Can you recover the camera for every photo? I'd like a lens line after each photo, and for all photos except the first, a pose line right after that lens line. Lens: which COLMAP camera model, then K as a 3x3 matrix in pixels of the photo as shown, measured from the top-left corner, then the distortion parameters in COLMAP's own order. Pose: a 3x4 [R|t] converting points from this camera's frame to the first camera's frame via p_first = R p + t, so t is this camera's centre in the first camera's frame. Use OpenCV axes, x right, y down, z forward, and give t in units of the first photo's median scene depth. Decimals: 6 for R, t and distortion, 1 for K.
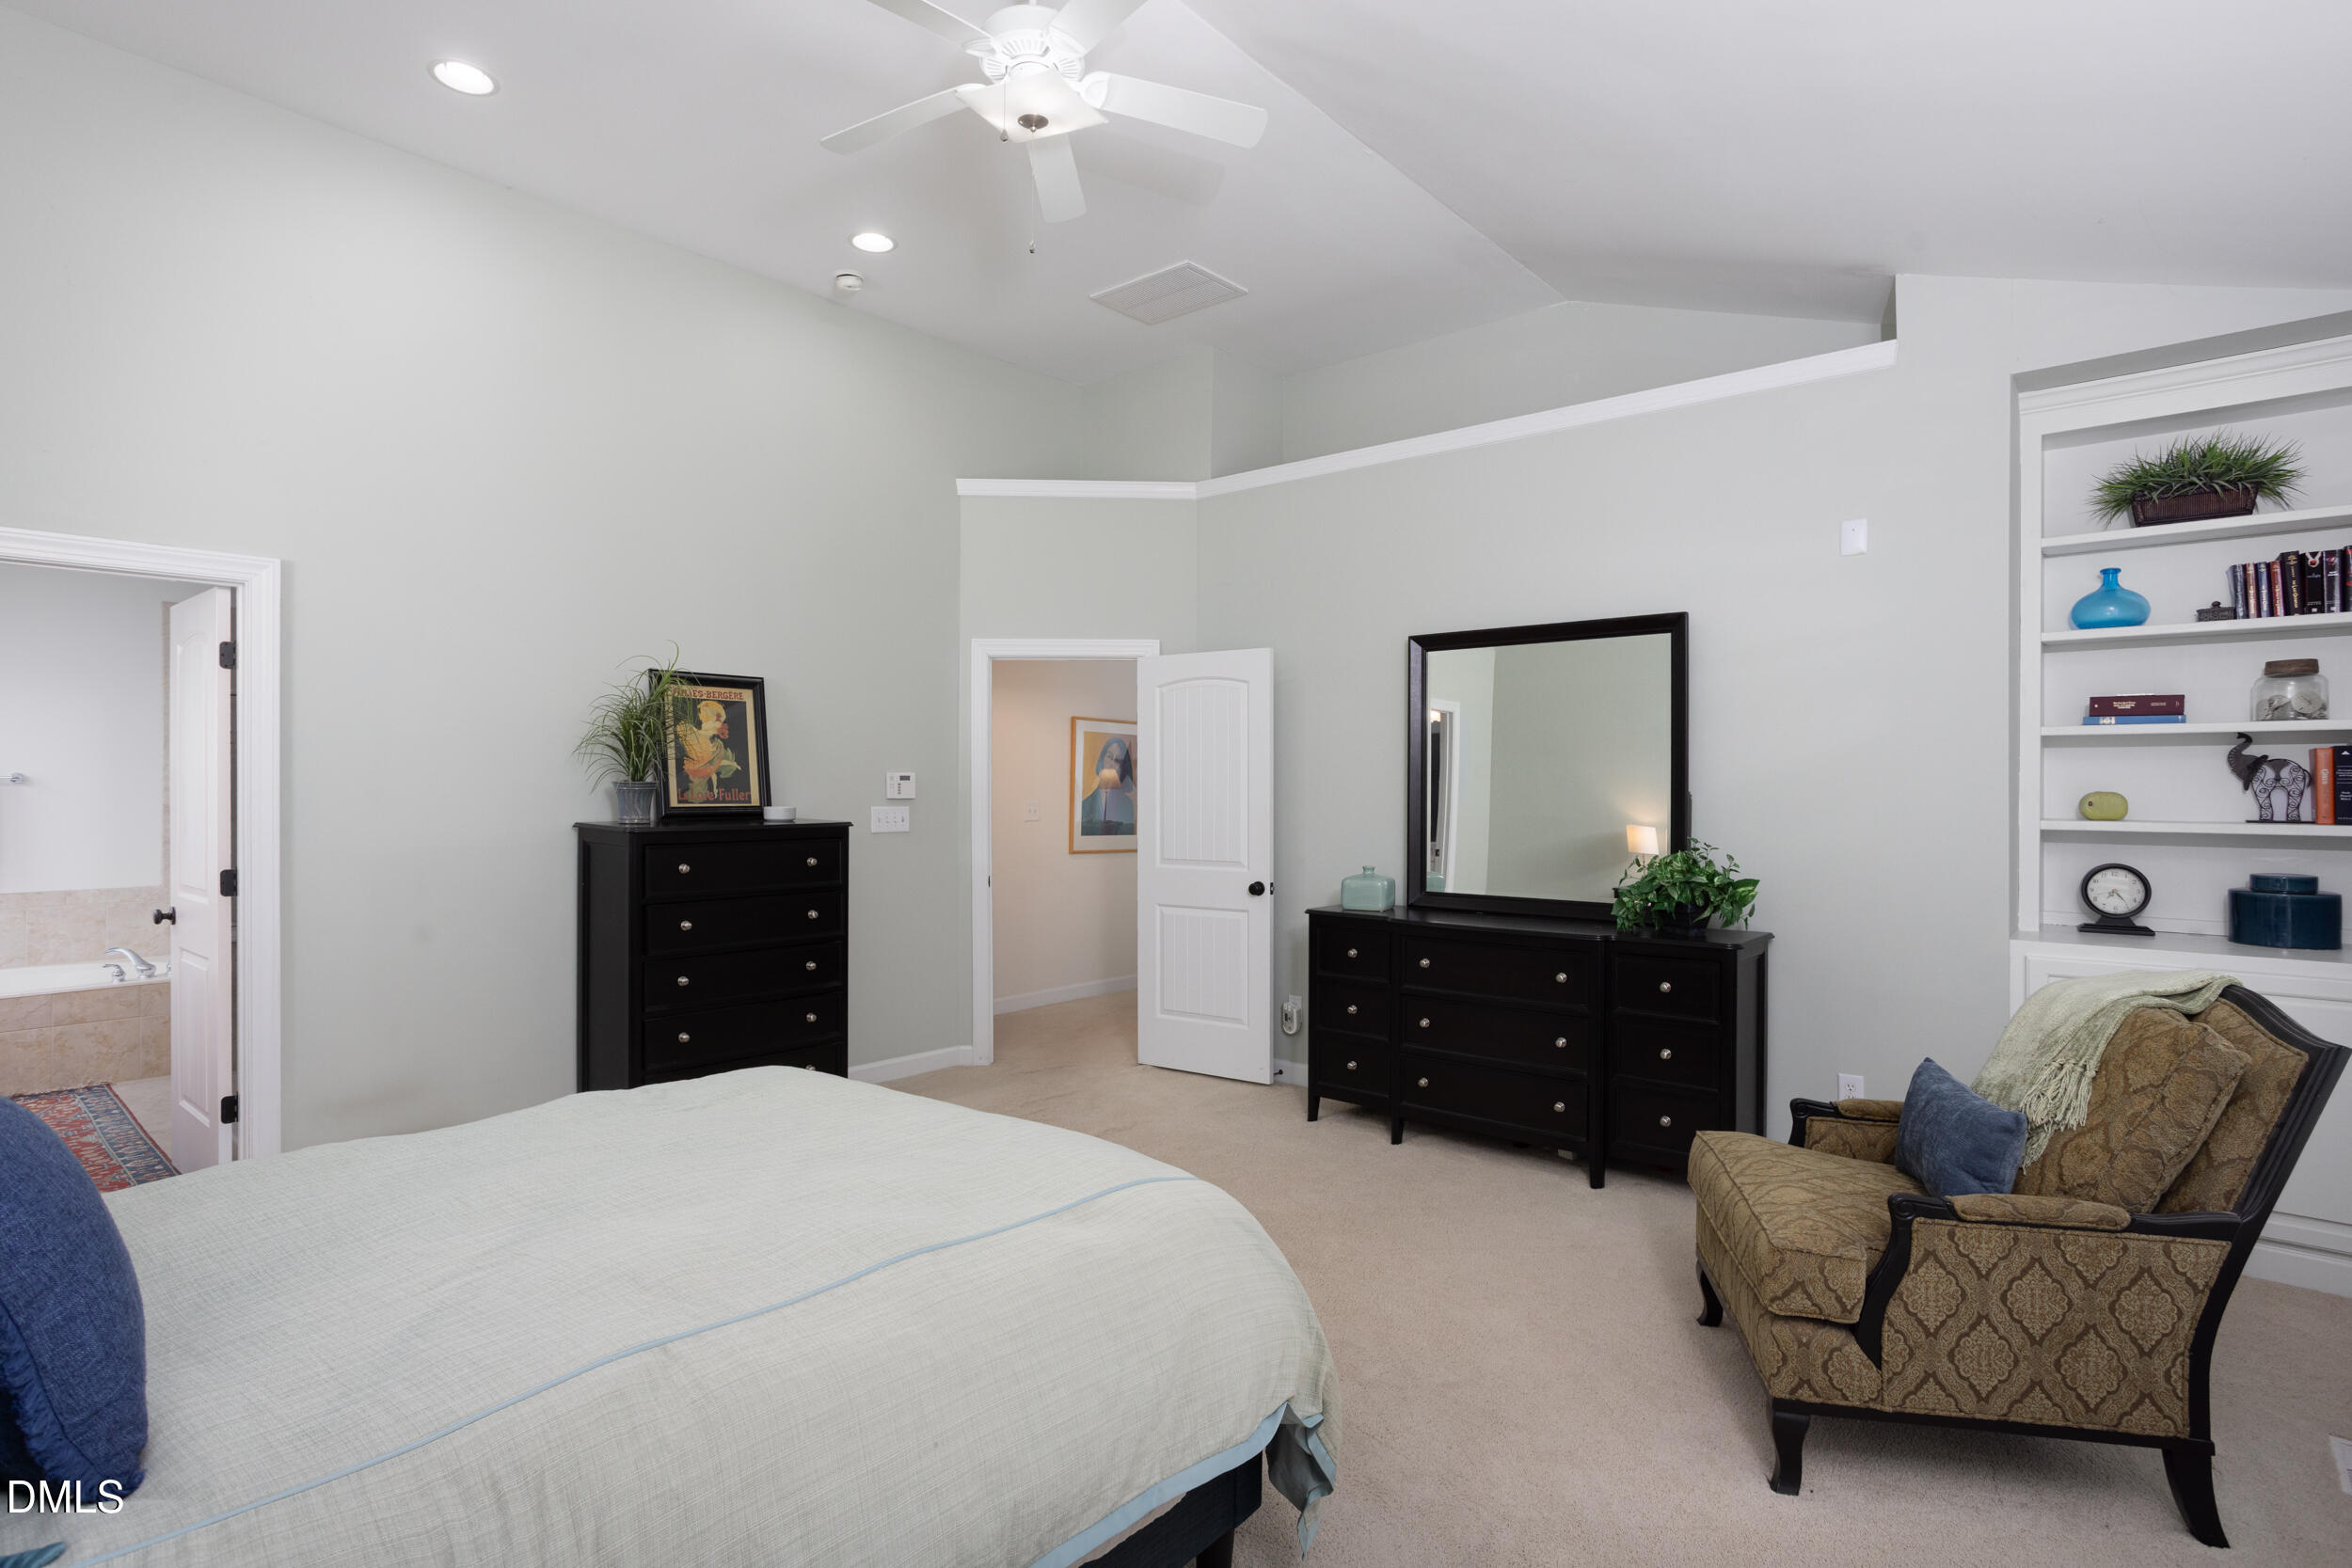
lens RADIAL K [[1180.4, 0, 1157.2], [0, 1180.4, 779.2], [0, 0, 1]] dist [-0.035230, 0.025592]
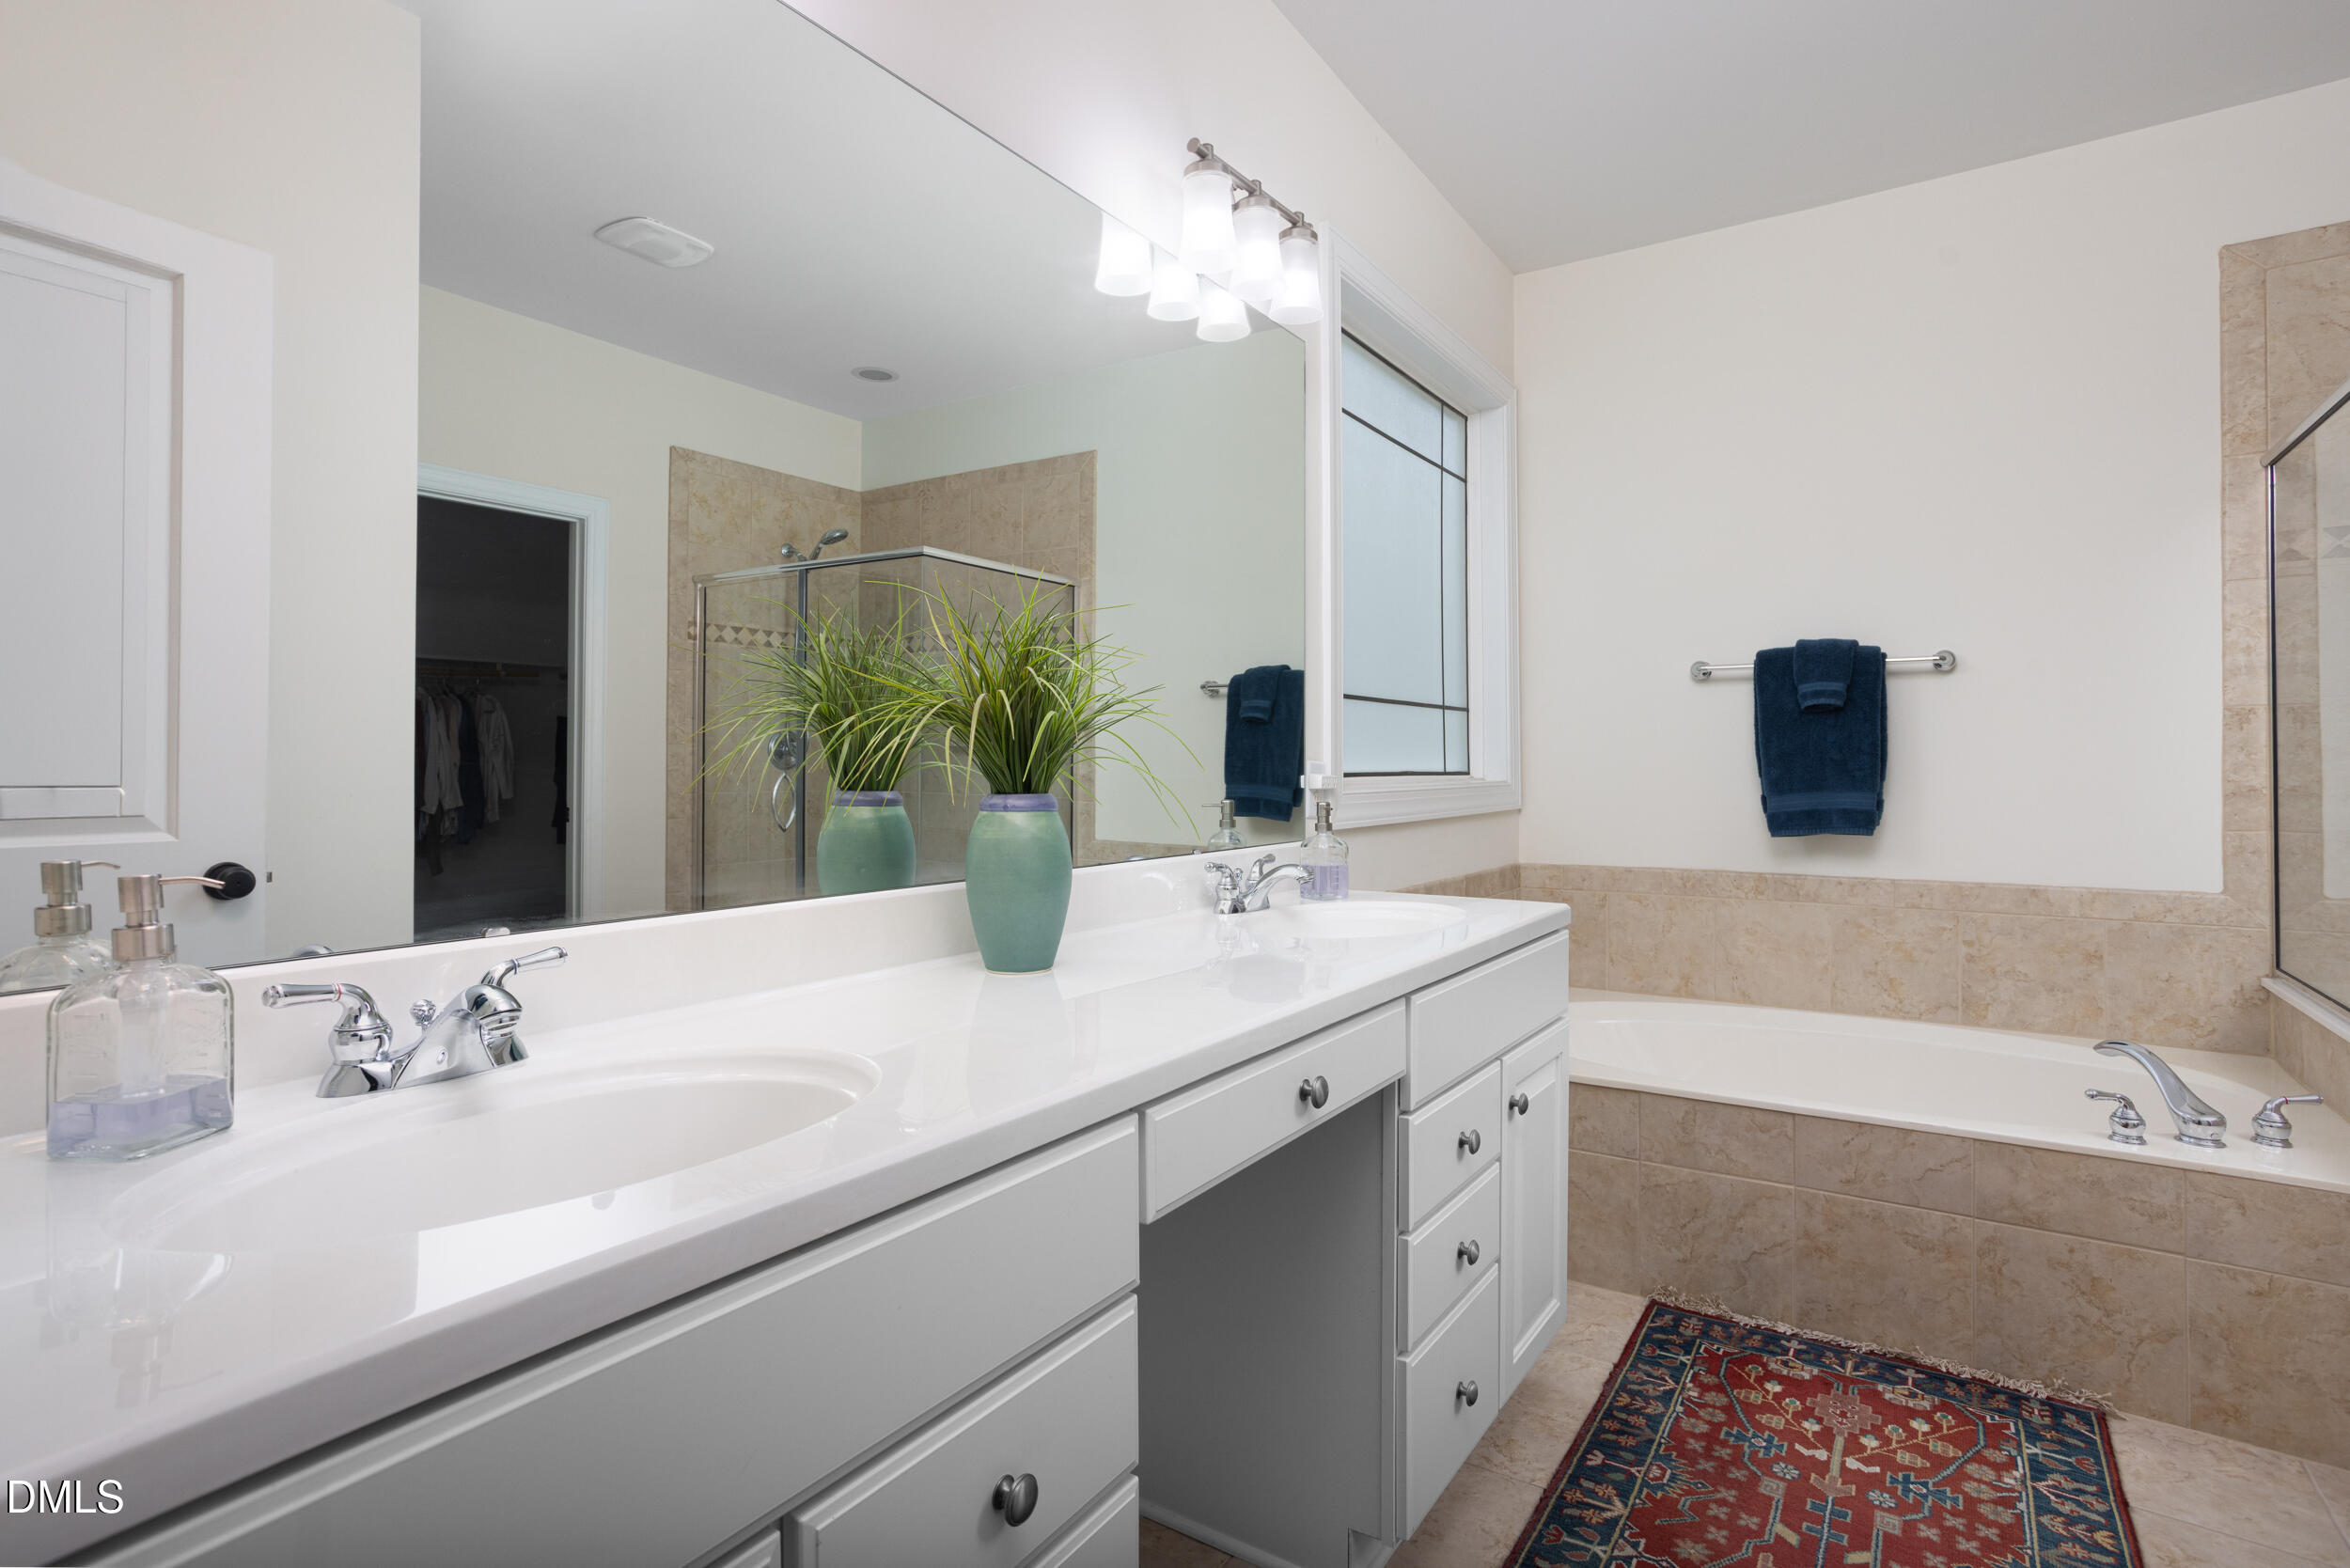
lens RADIAL K [[1179.5, 0, 1174.9], [0, 1179.5, 756.6], [0, 0, 1]] dist [-0.035230, 0.025592]
pose [[0.145875, -0.007795, -0.989272, -0.562262], [0.003929, 0.999966, -0.007300, 0.049010], [0.989295, -0.002822, 0.145900, 0.642521]]
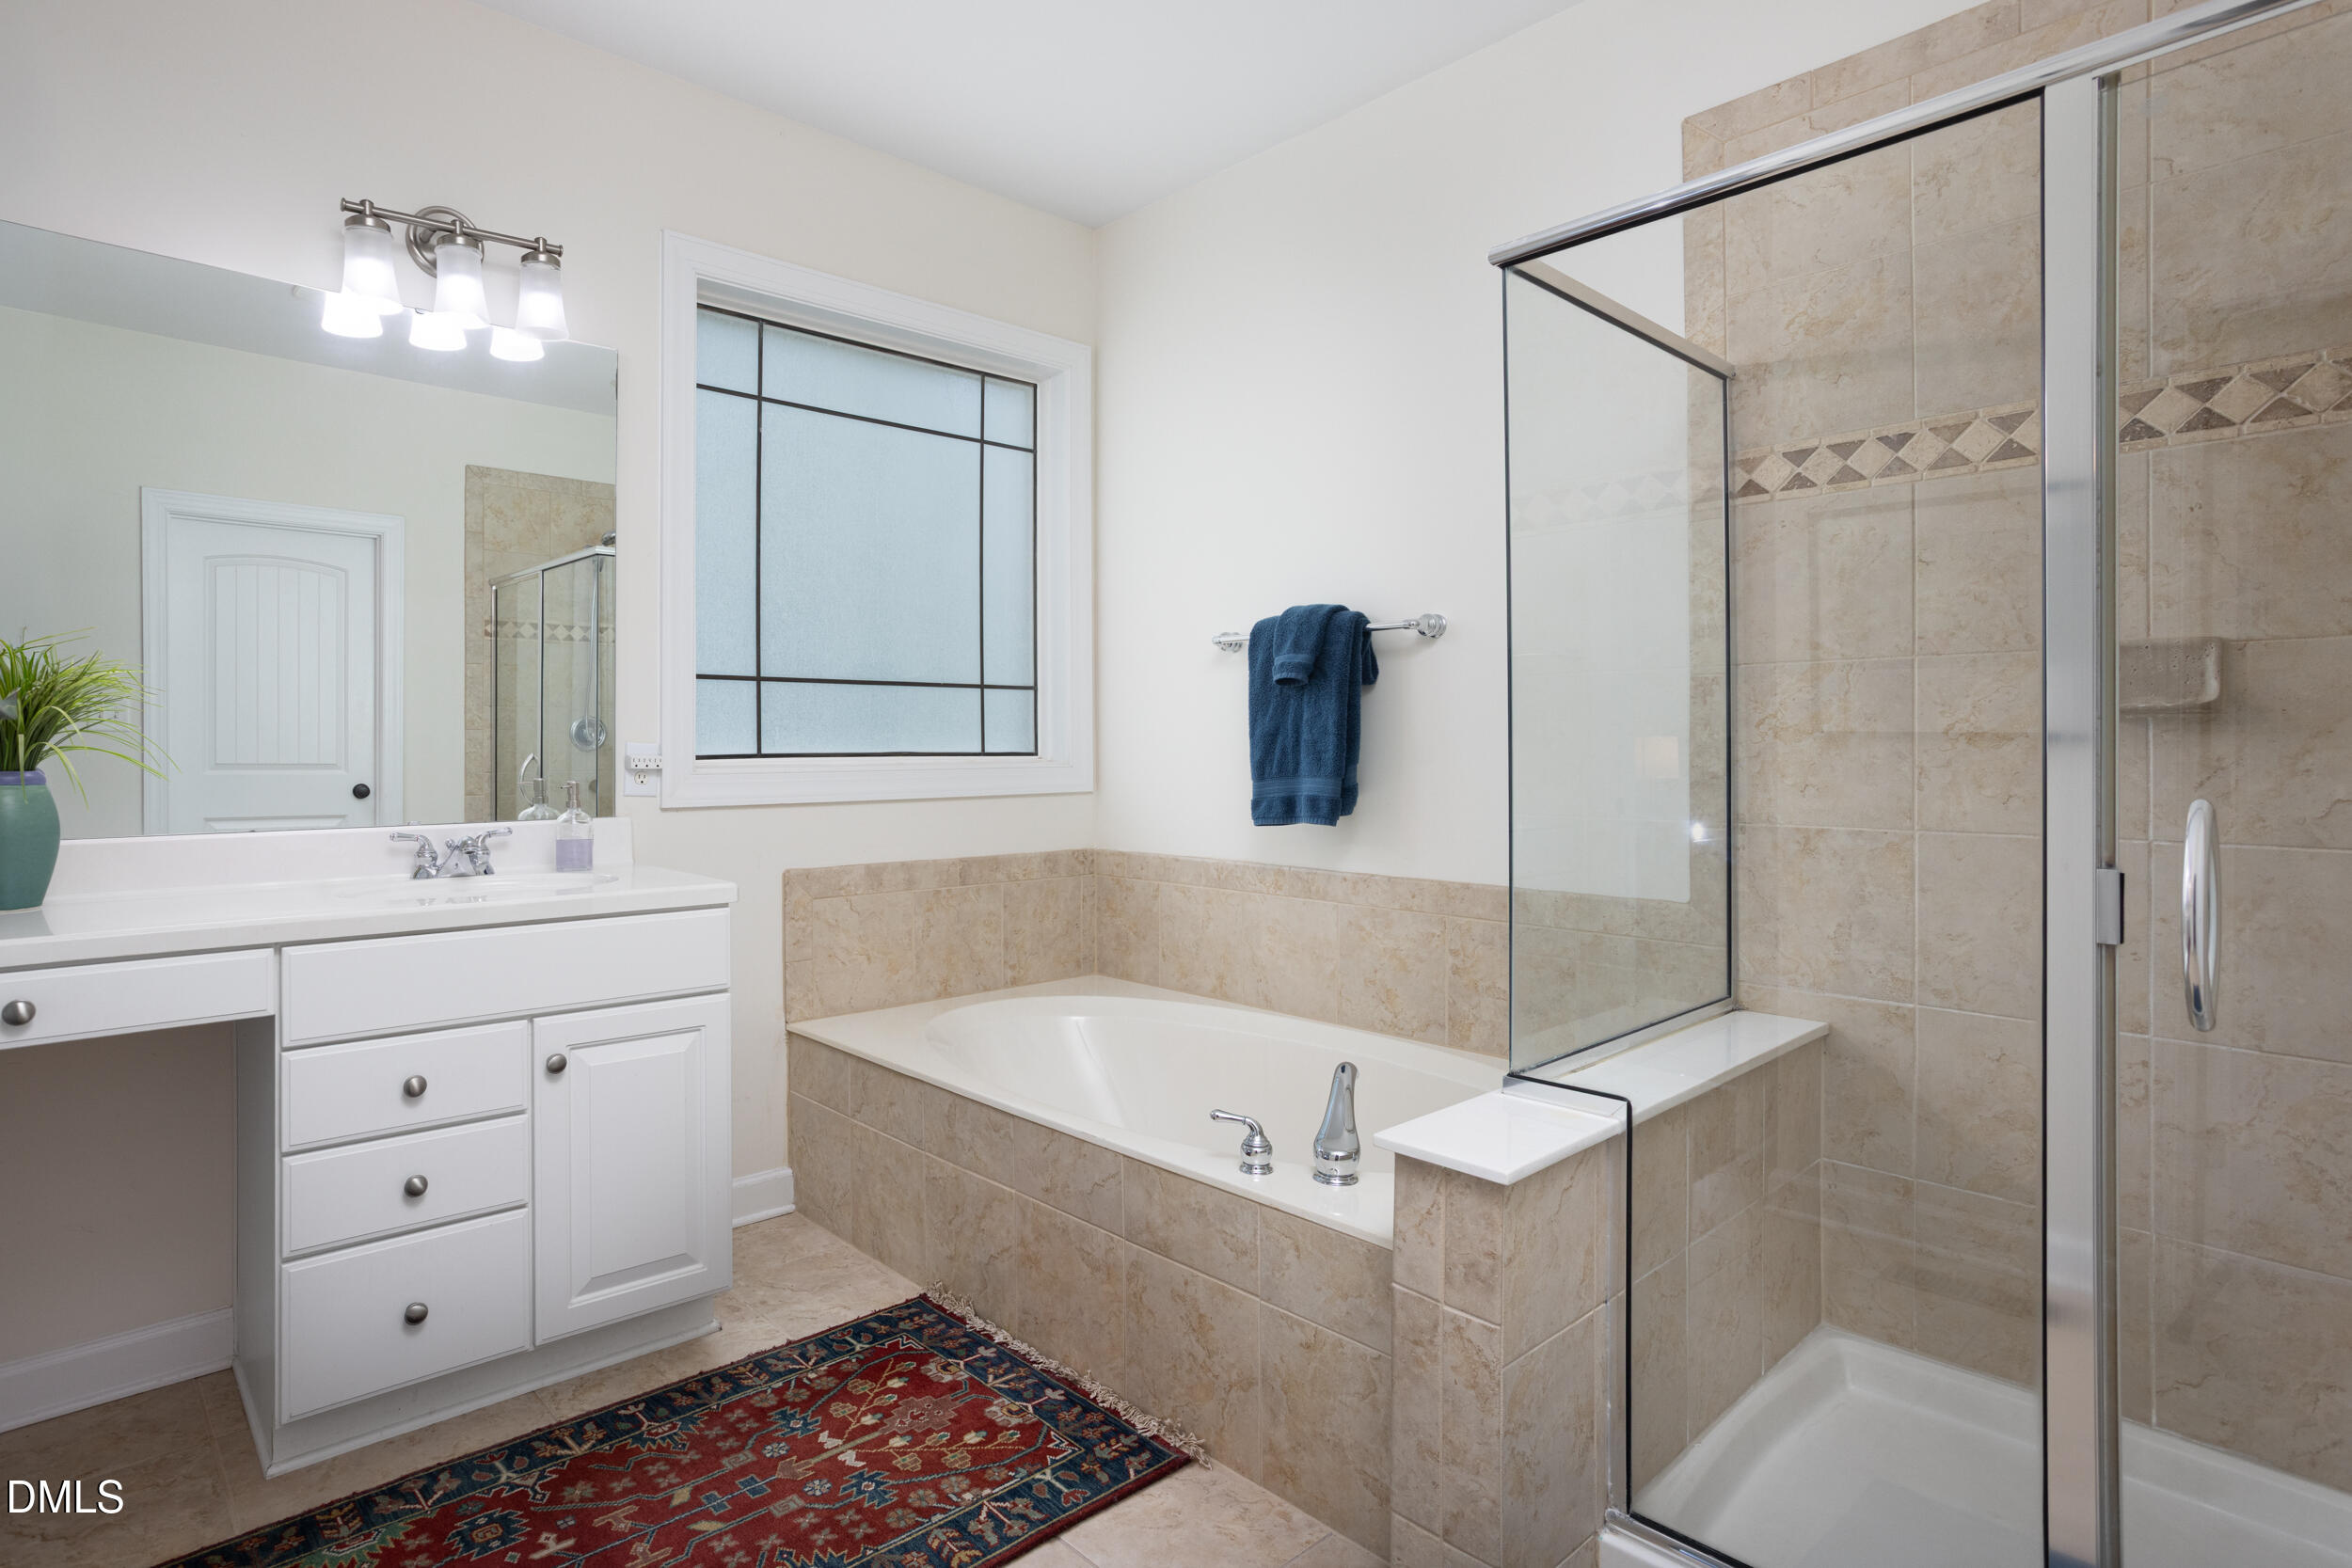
lens RADIAL K [[1228.6, 0, 1039.9], [0, 1228.6, 748.0], [0, 0, 1]] dist [-0.032470, 0.004574]
pose [[-0.145559, 0.000364, -0.989349, -0.533144], [0.003918, 0.999992, -0.000209, 0.050391], [0.989342, -0.003907, -0.145560, 1.004984]]
